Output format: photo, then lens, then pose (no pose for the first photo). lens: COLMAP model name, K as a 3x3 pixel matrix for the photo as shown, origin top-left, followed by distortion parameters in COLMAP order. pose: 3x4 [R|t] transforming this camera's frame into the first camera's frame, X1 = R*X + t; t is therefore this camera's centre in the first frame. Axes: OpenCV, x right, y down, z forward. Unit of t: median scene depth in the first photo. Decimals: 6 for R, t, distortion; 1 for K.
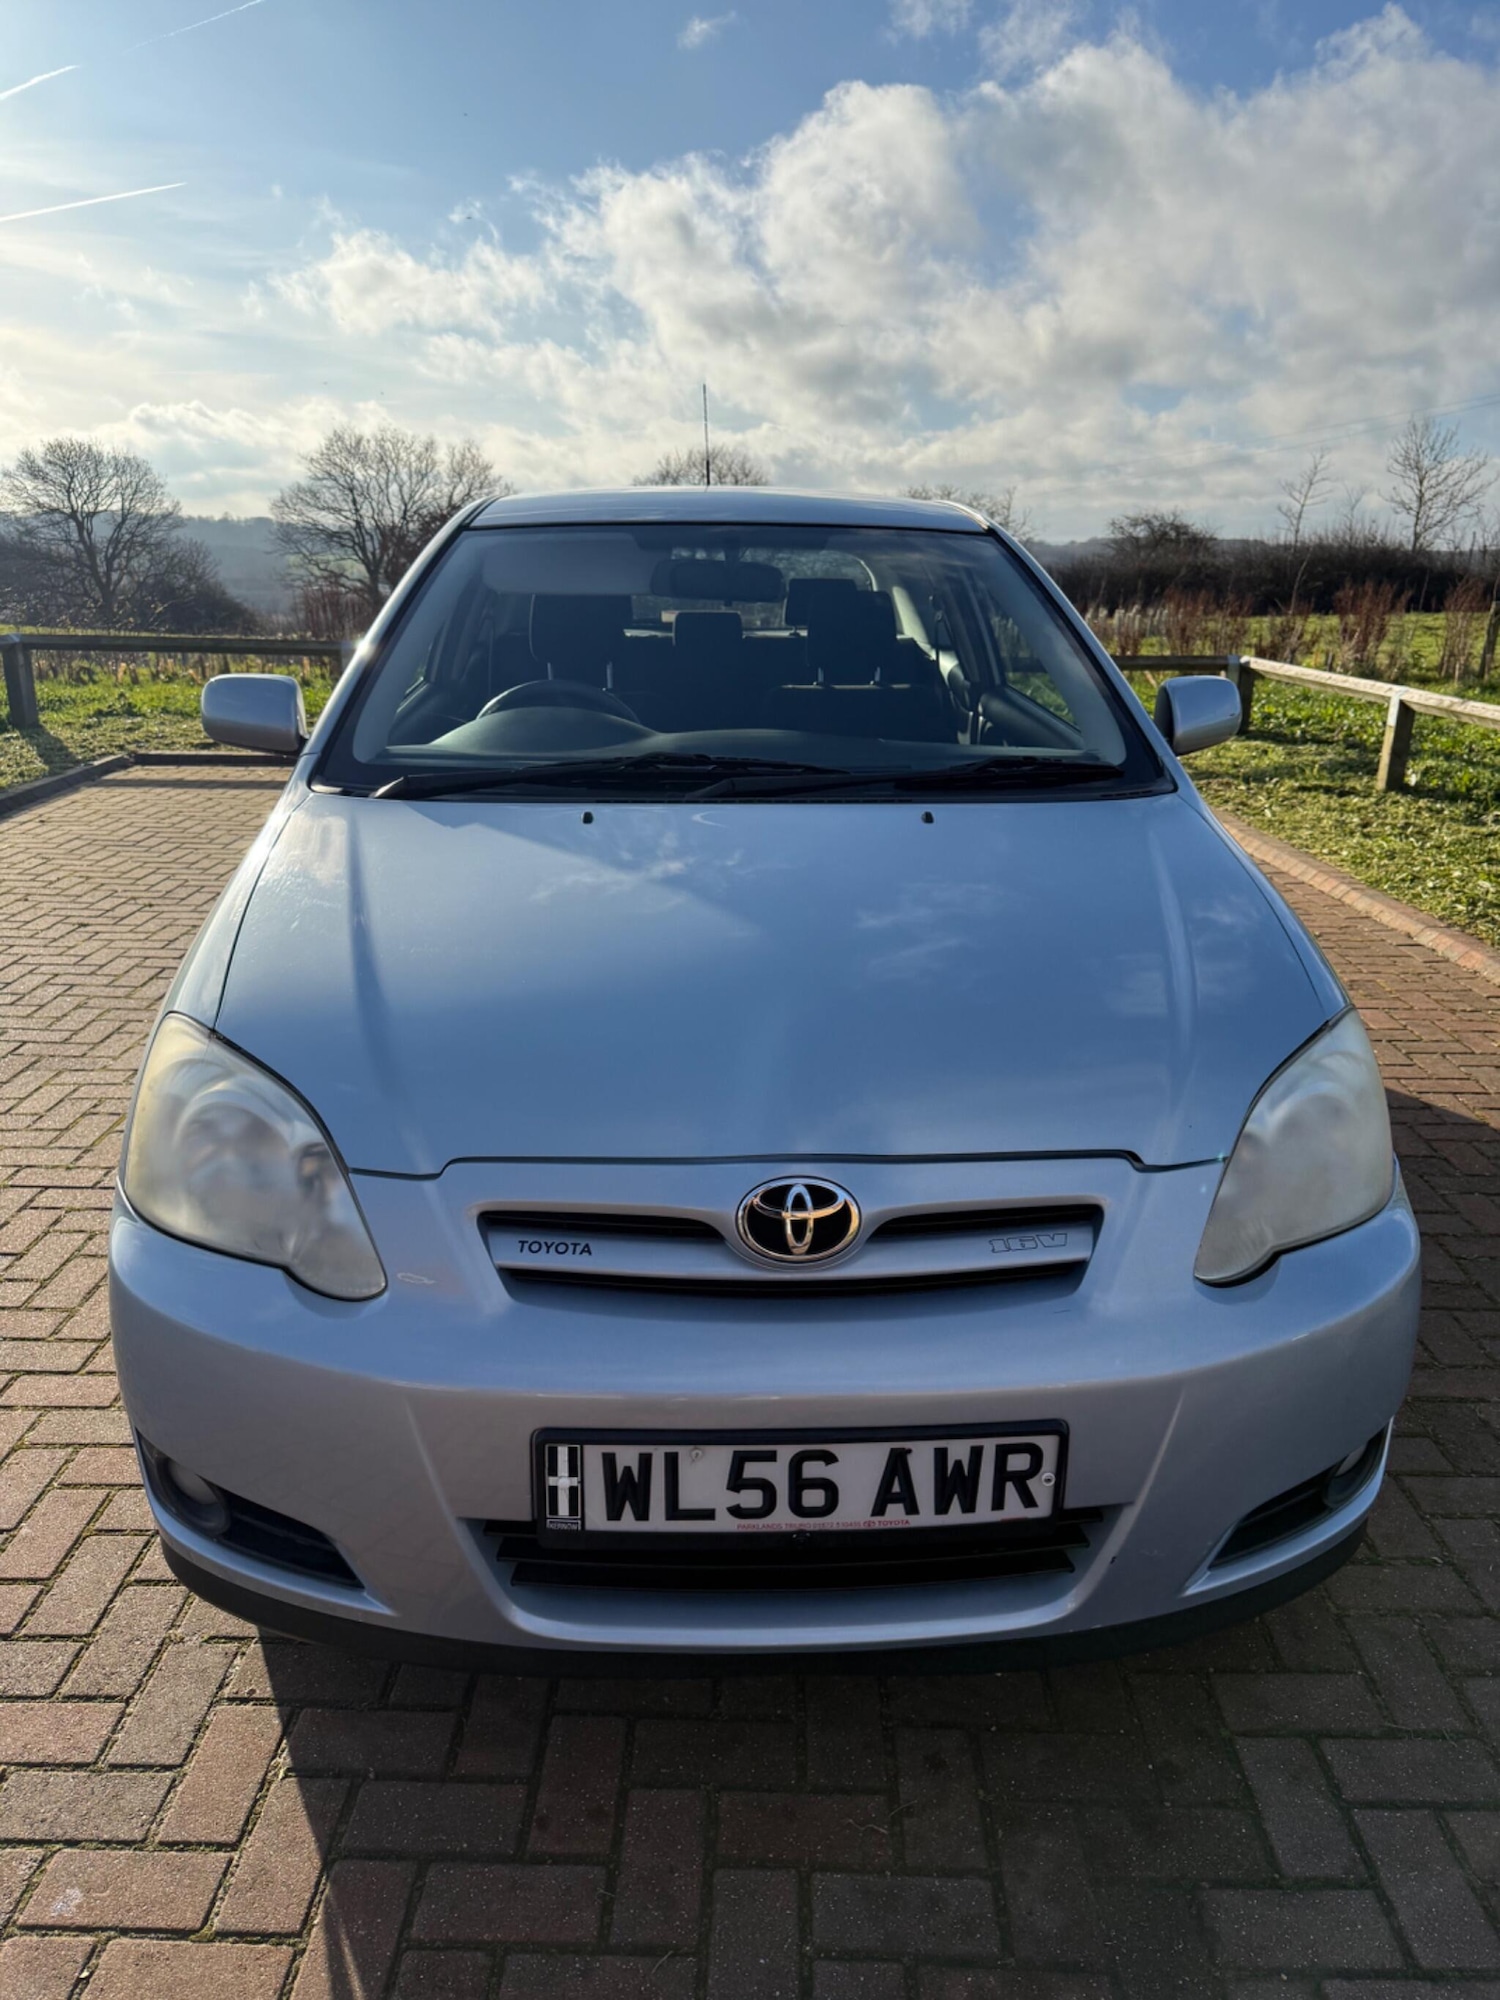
lens RADIAL K [[1415.0, 0, 745.2], [0, 1415.0, 1027.7], [0, 0, 1]] dist [0.040555, -0.049253]
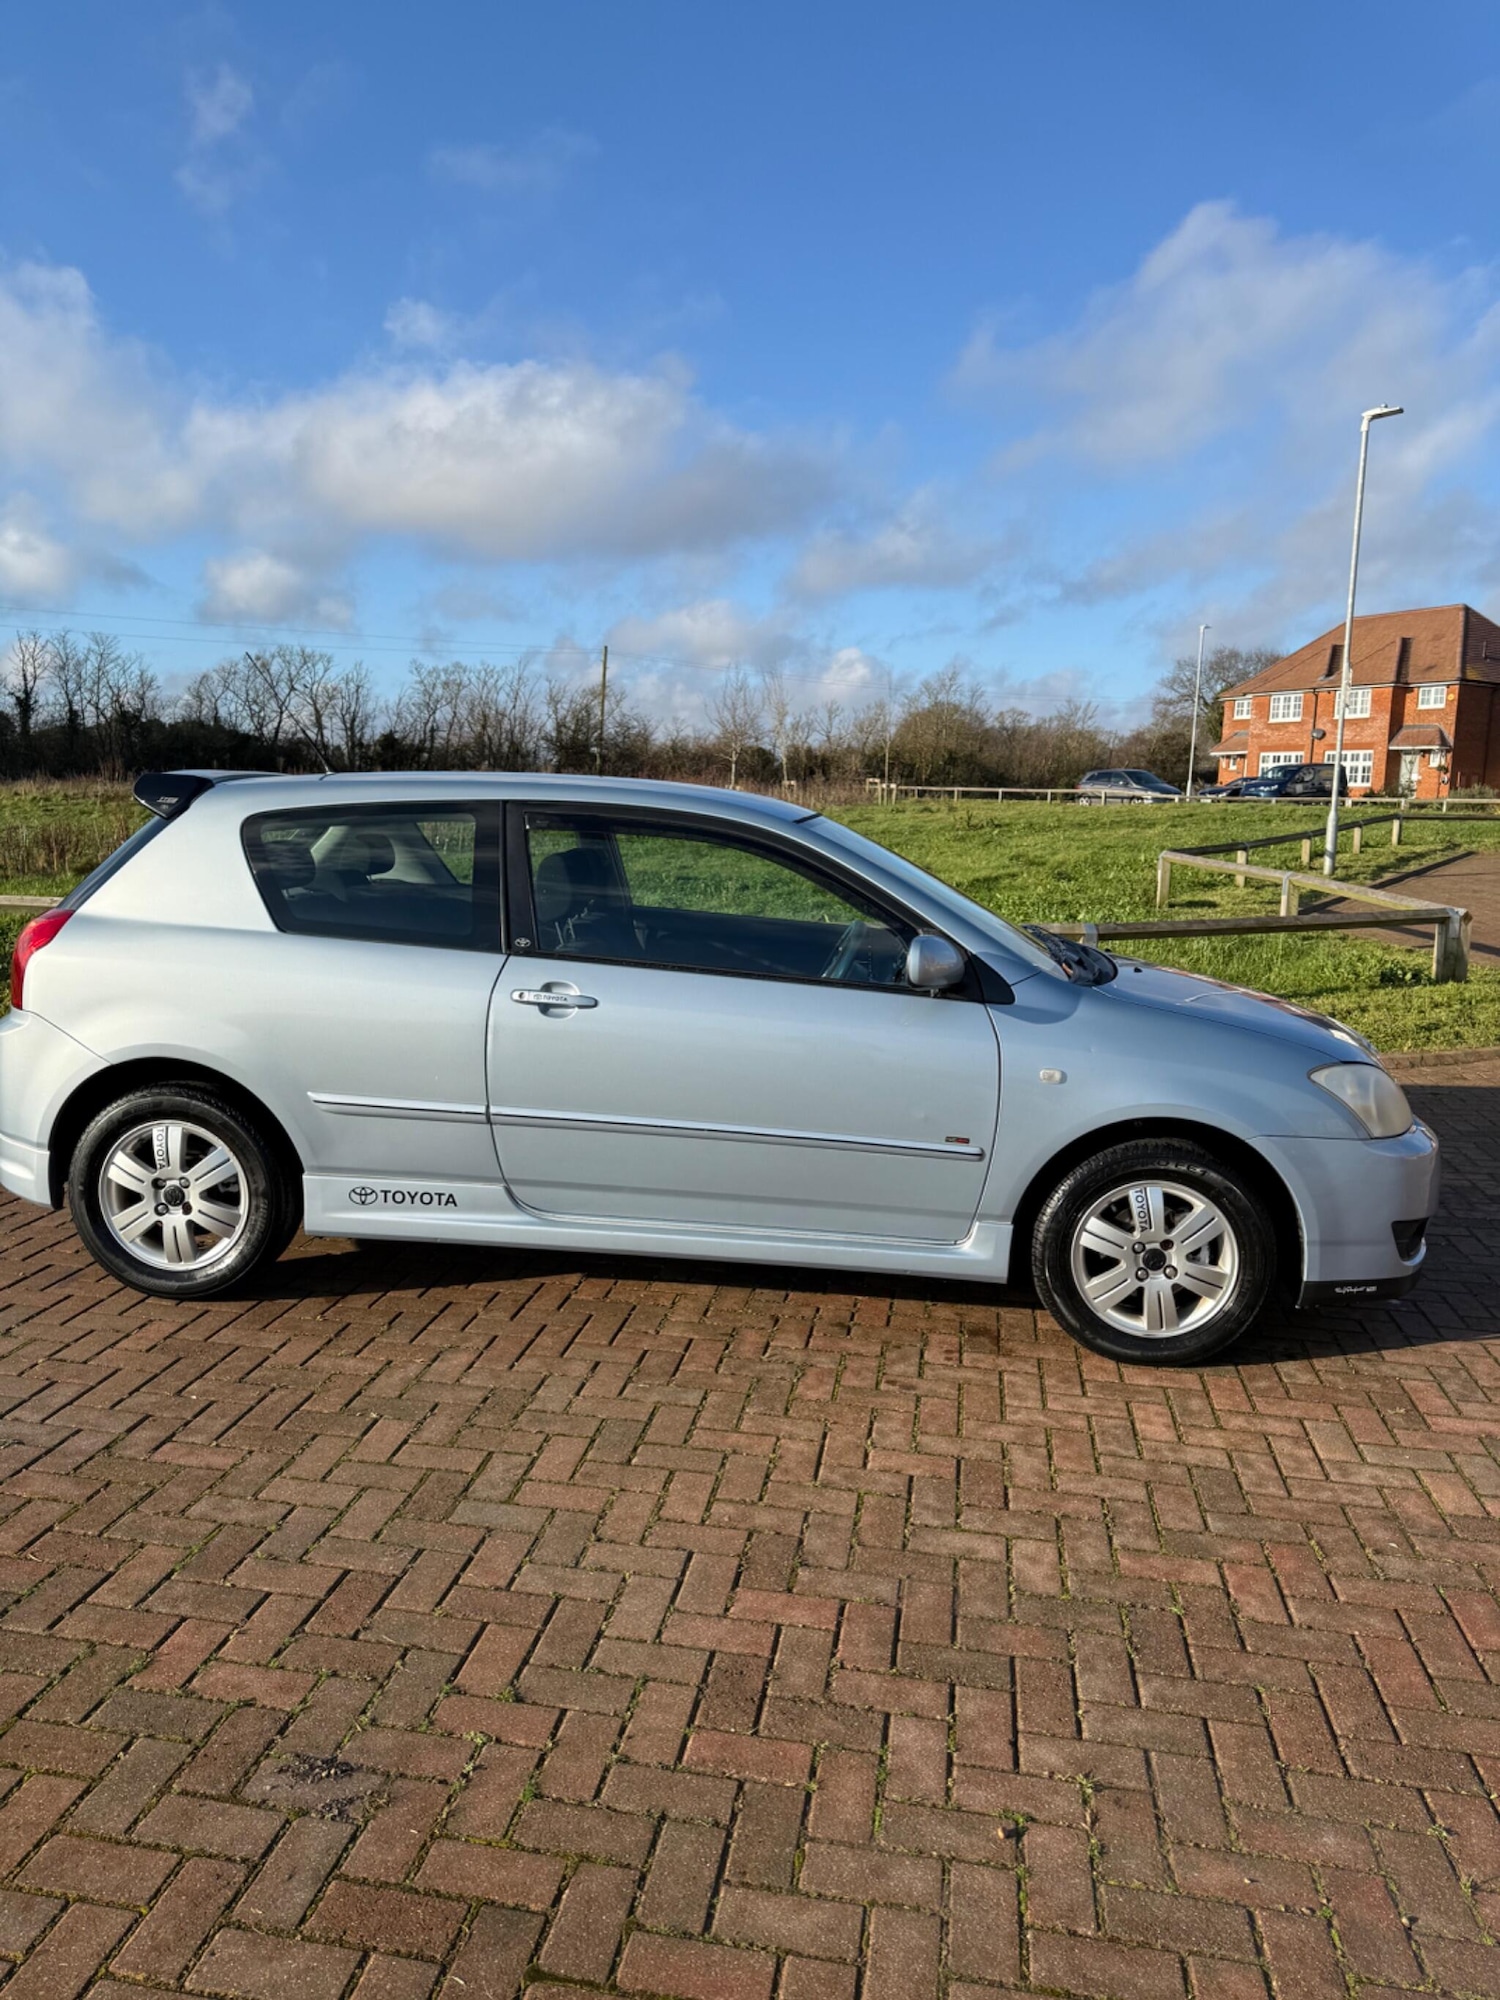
lens RADIAL K [[1415.0, 0, 760.4], [0, 1415.0, 1027.6], [0, 0, 1]] dist [0.040555, -0.049253]
pose [[0.129531, -0.173714, 0.976240, -2.672622], [0.287822, 0.948733, 0.130630, -0.606617], [-0.948884, 0.264062, 0.172889, 1.466379]]
